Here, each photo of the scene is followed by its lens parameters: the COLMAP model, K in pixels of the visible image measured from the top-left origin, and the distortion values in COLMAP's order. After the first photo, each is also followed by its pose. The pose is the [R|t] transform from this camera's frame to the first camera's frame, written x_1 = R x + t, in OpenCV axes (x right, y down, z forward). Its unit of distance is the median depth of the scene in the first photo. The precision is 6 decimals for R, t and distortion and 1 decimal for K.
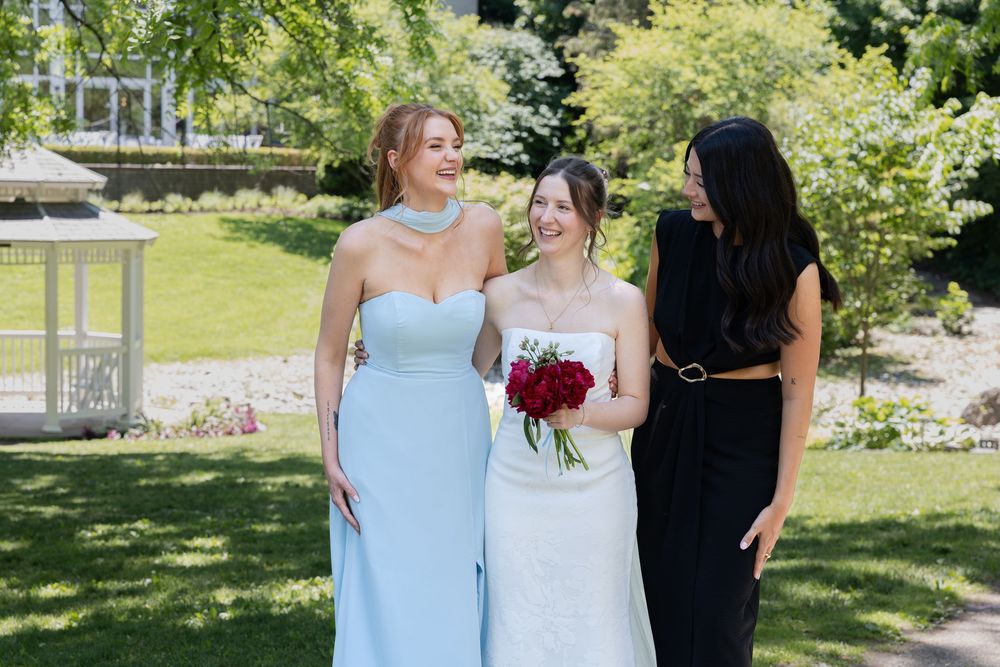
lens RADIAL K [[2016.8, 0, 432.9], [0, 2016.8, 332.6], [0, 0, 1]] dist [-0.046663, 0.370278]
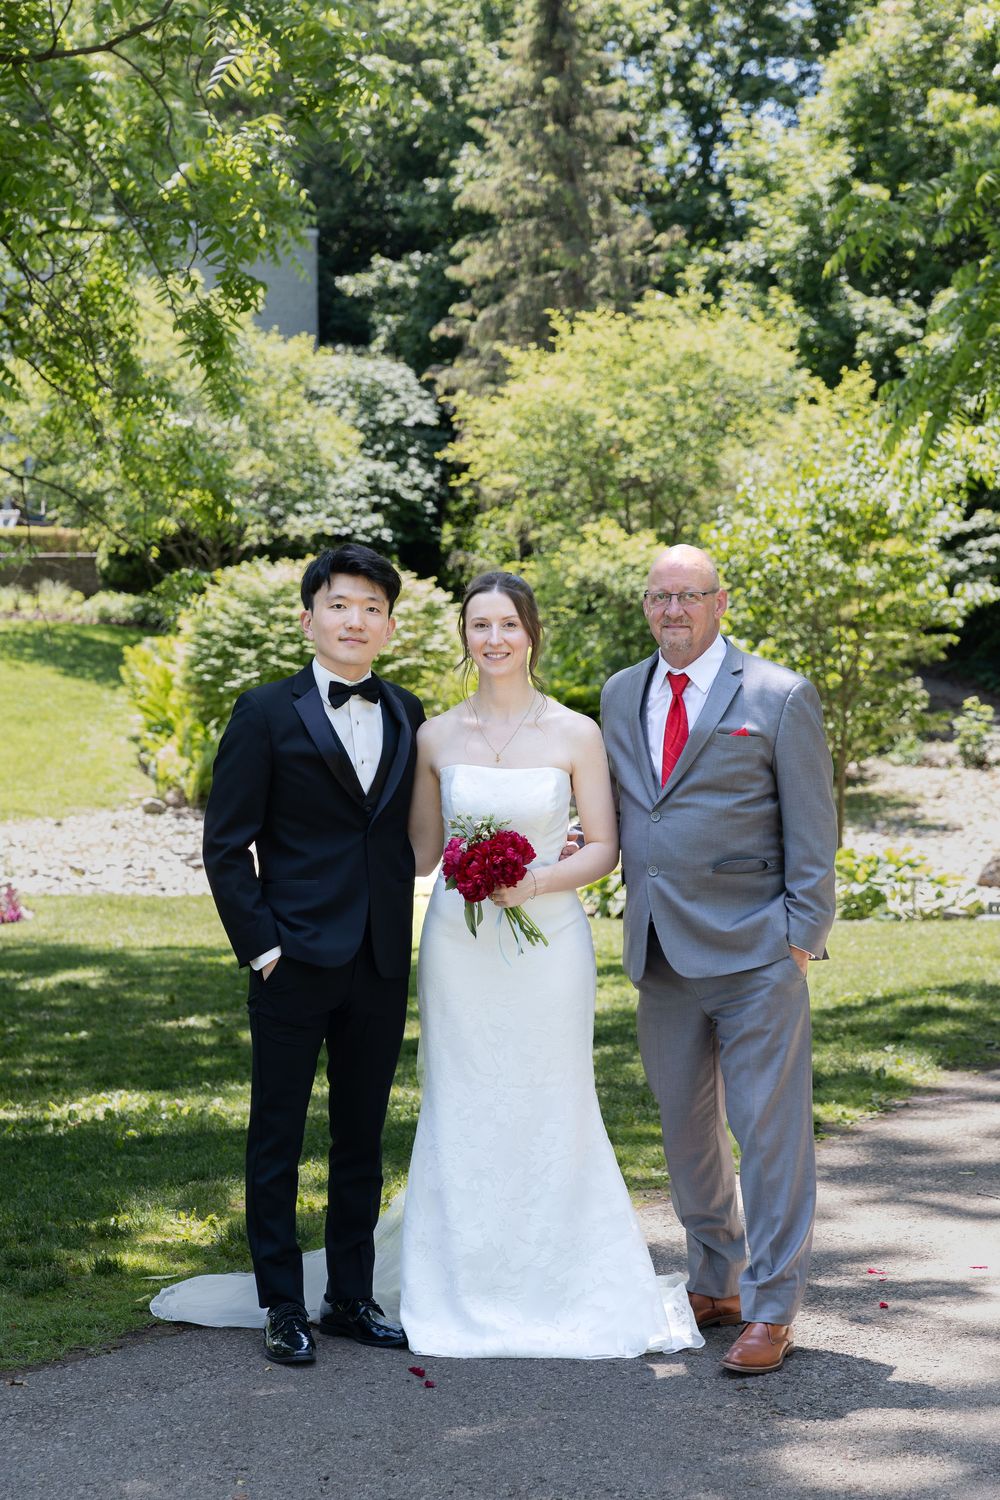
lens RADIAL K [[3025.3, 0, 480.7], [0, 3025.3, 745.8], [0, 0, 1]] dist [-0.046663, 0.370278]
pose [[0.997606, -0.024282, 0.064758, 0.007774], [0.025011, 0.999632, -0.010467, 0.001122], [-0.064480, 0.012062, 0.997846, -0.085328]]
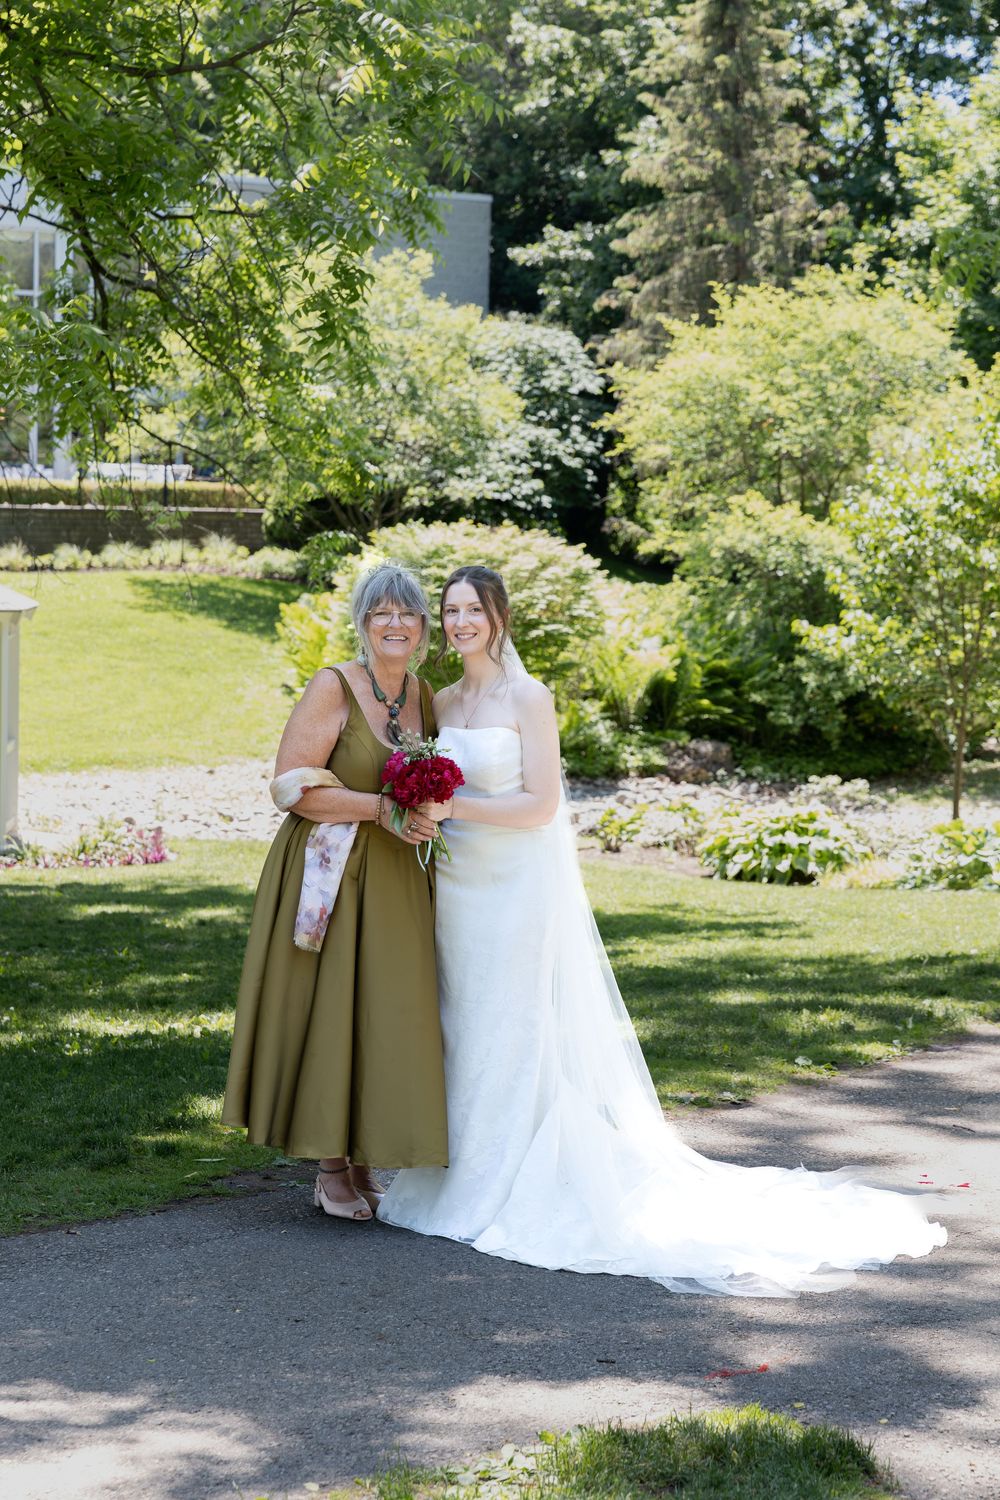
lens RADIAL K [[3158.7, 0, 500.0], [0, 3158.7, 750.0], [0, 0, 1]] dist [-0.030940, -0.324643]
pose [[0.999966, 0.008286, -0.000551, 0.032618], [-0.008284, 0.999962, 0.002864, 0.001625], [0.000575, -0.002859, 0.999996, -0.162499]]
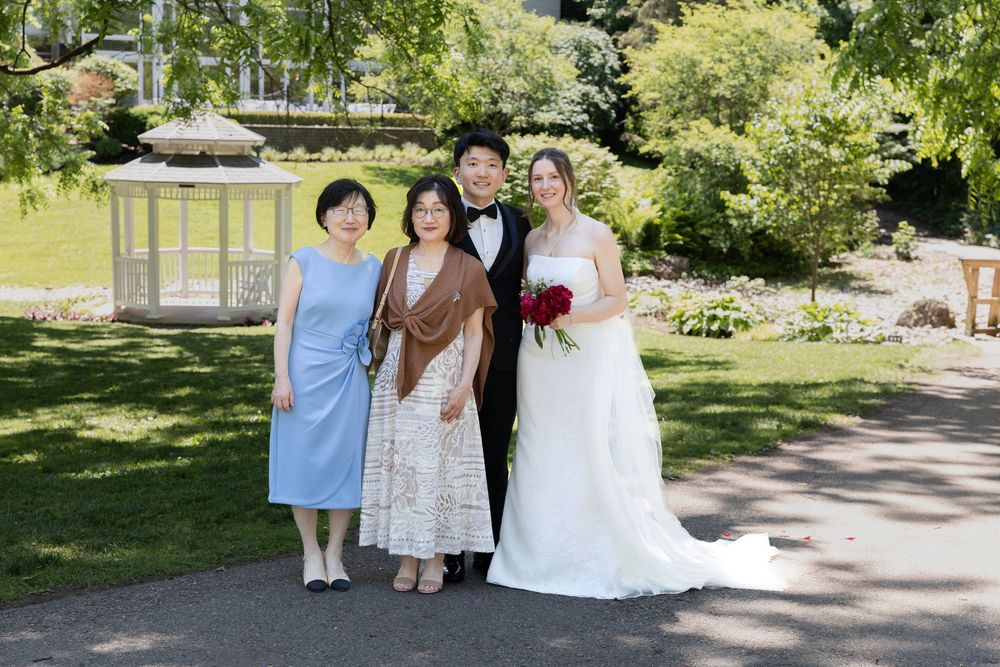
lens RADIAL K [[1608.7, 0, 500.0], [0, 1608.7, 333.5], [0, 0, 1]] dist [0.004598, 0.014131]
pose [[0.998533, 0.014936, -0.052055, 0.047196], [-0.012283, 0.998628, 0.050911, -0.000685], [0.052744, -0.050197, 0.997346, -0.081484]]
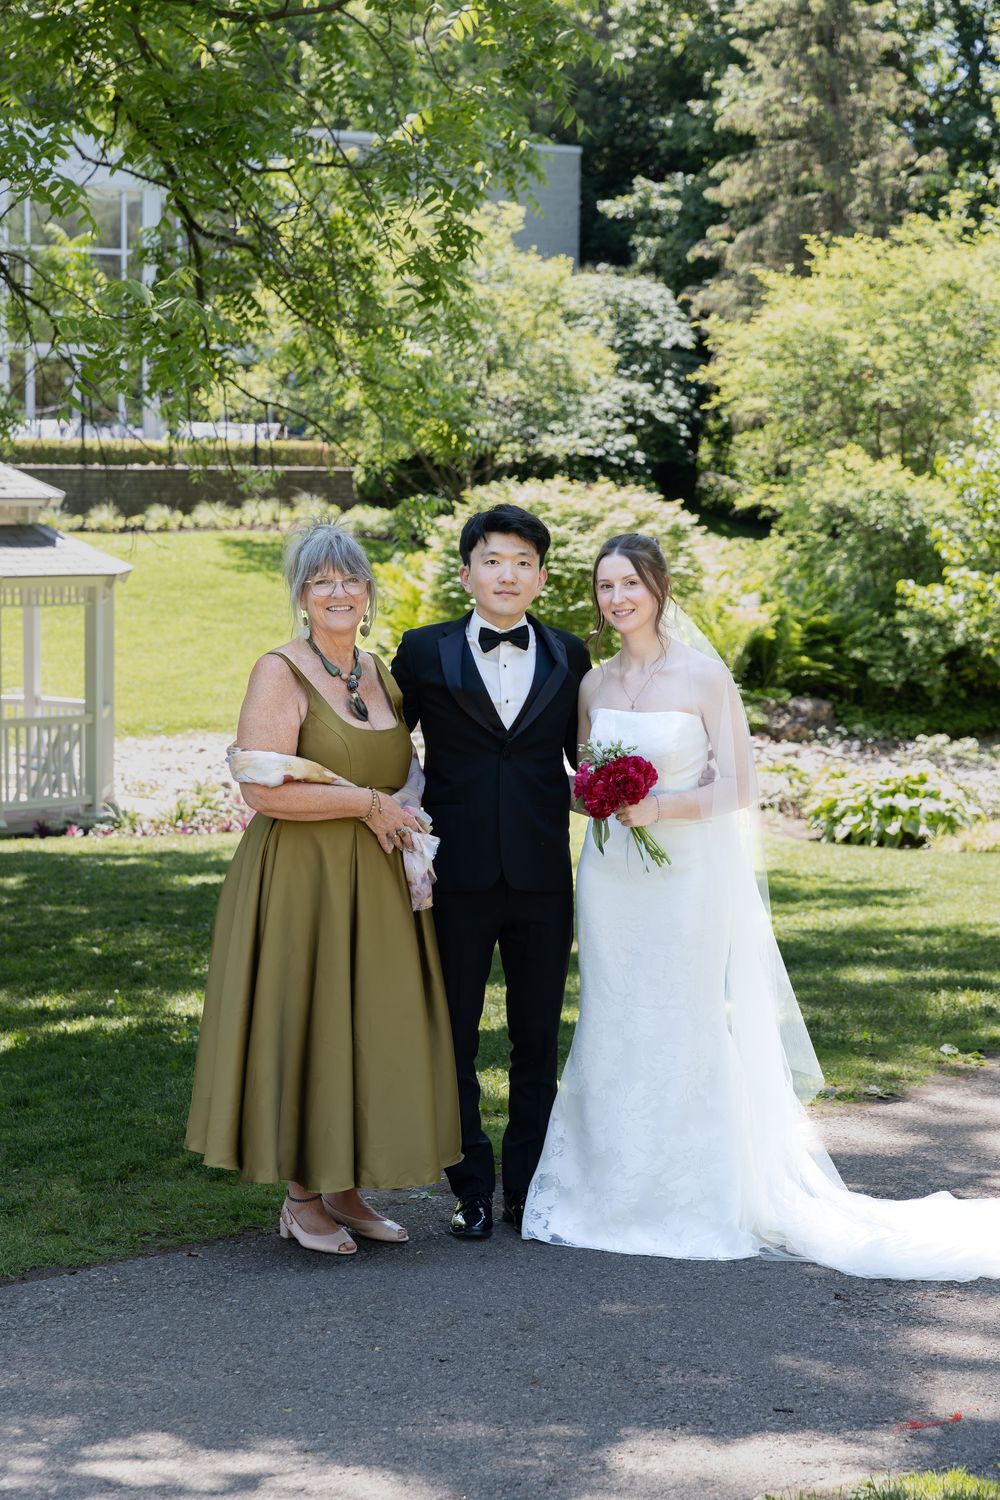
lens RADIAL K [[3082.2, 0, 452.5], [0, 3082.2, 766.4], [0, 0, 1]] dist [-0.007076, -0.025103]
pose [[0.999248, 0.001351, -0.038739, 0.023061], [-0.000353, 0.999668, 0.025751, -0.003060], [0.038761, -0.025718, 0.998918, -0.123828]]
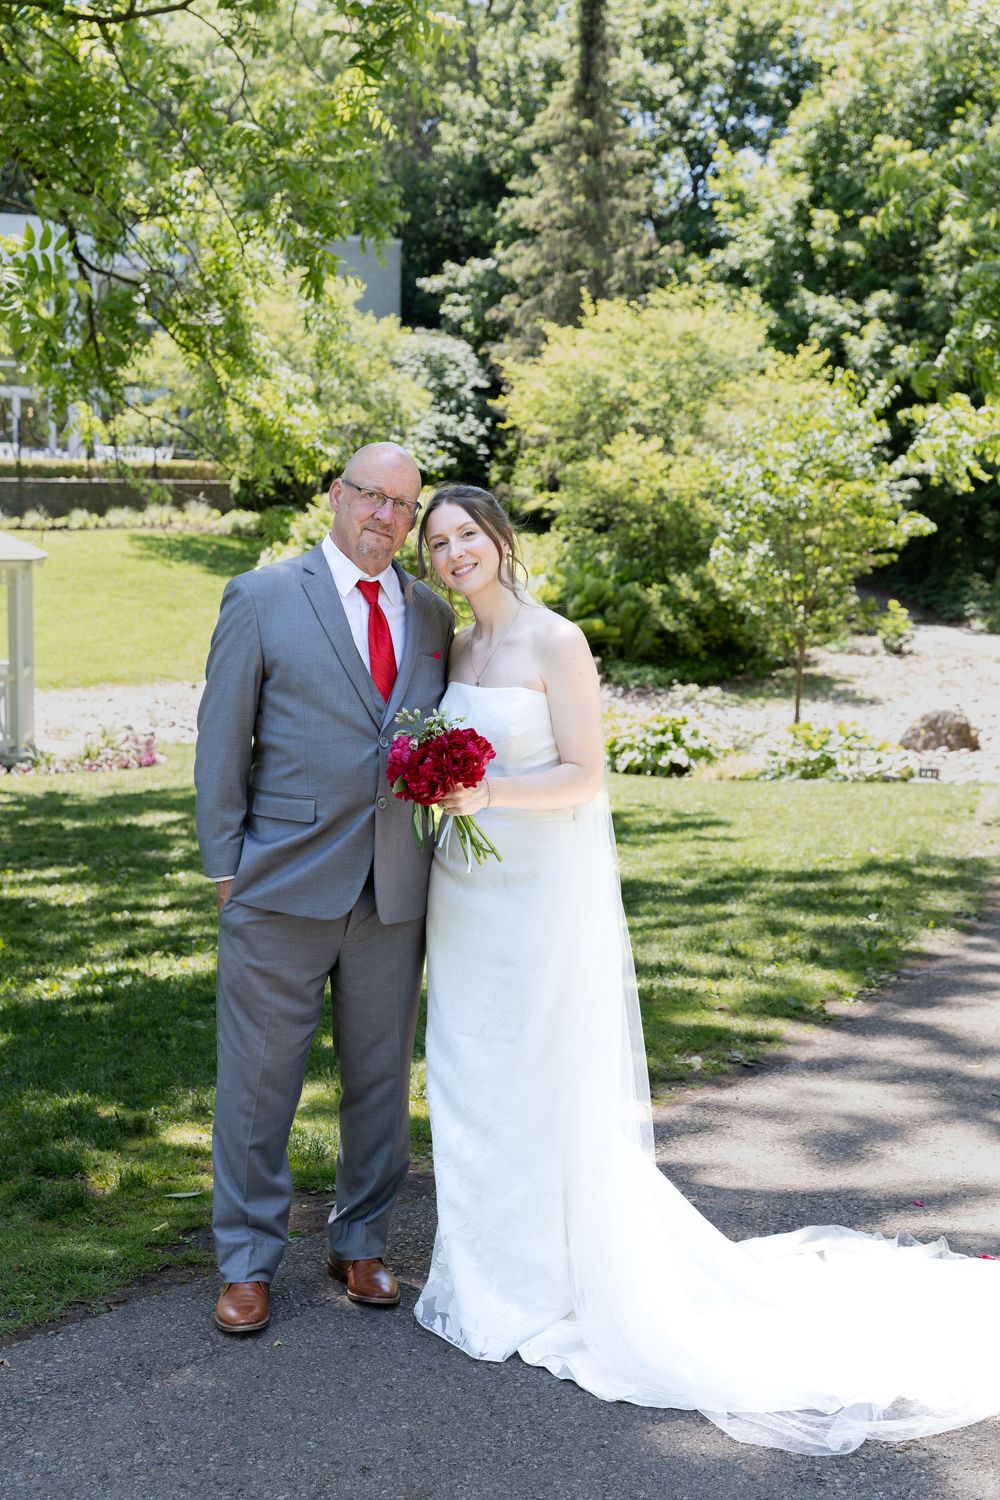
lens RADIAL K [[1995.3, 0, 454.2], [0, 1995.3, 752.9], [0, 0, 1]] dist [-0.024894, 0.013160]
pose [[0.999387, -0.007395, 0.034213, 0.015858], [0.005535, 0.998517, 0.054154, -0.004524], [-0.034563, -0.053932, 0.997946, 0.055017]]
